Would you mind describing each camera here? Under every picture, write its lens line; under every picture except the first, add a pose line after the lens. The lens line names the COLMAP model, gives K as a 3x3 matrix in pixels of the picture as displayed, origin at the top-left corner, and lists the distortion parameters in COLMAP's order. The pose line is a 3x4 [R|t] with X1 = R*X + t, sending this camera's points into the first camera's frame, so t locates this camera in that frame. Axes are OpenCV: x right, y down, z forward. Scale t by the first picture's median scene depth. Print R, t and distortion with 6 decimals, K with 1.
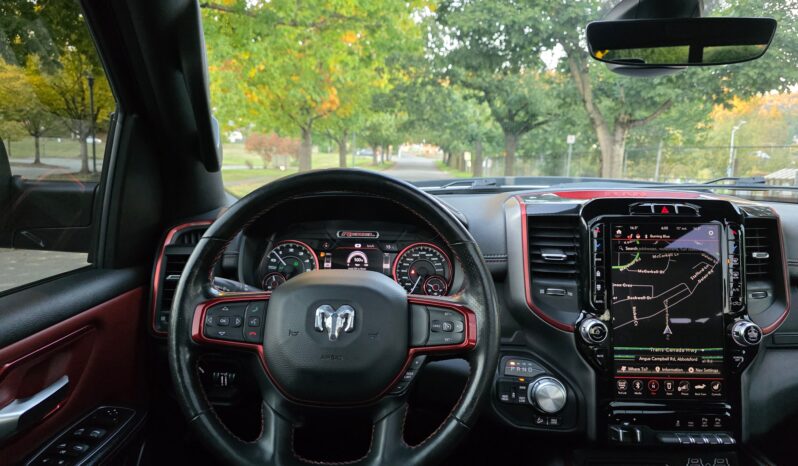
lens RADIAL K [[526.4, 0, 394.9], [0, 526.4, 234.8], [0, 0, 1]] dist [0.033111, -0.032817]
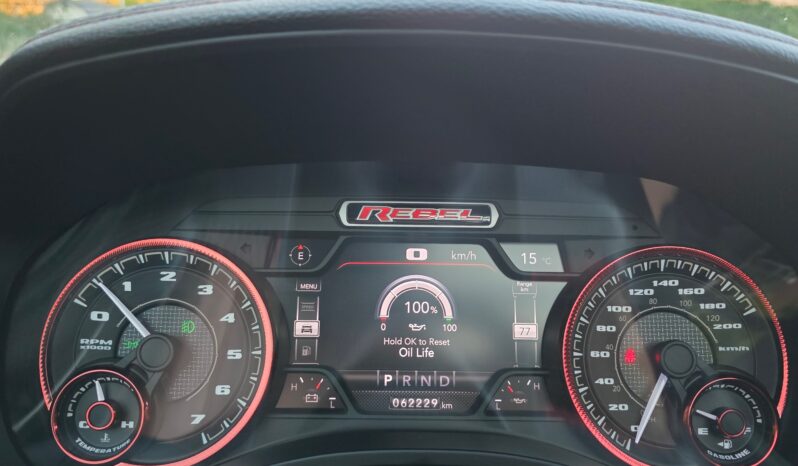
lens RADIAL K [[750.6, 0, 397.5], [0, 750.6, 232.8], [0, 0, 1]] dist [0.093626, 0.002050]
pose [[0.999829, -0.008572, 0.016396, -0.106240], [0.007024, 0.995712, 0.092242, -0.032499], [-0.017117, -0.092111, 0.995602, 0.753904]]
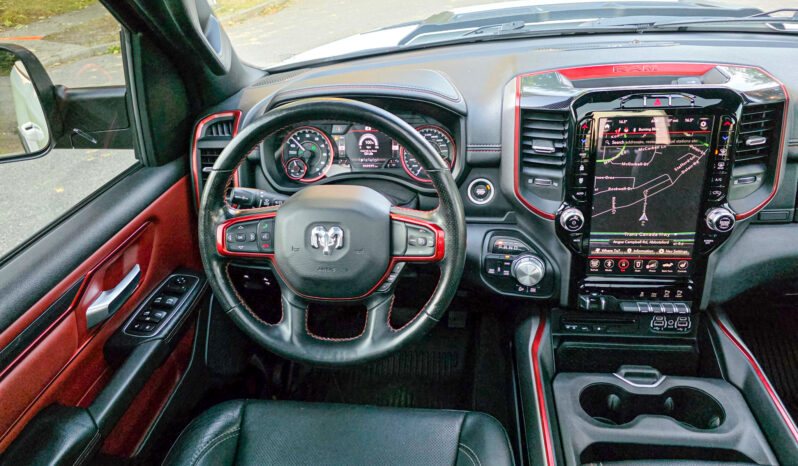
lens RADIAL K [[526.4, 0, 395.6], [0, 526.4, 234.0], [0, 0, 1]] dist [0.033111, -0.032817]
pose [[0.990843, -0.007399, -0.134817, 0.156216], [0.058733, 0.922701, 0.381017, -0.227881], [0.121577, -0.385446, 0.914686, -0.063074]]
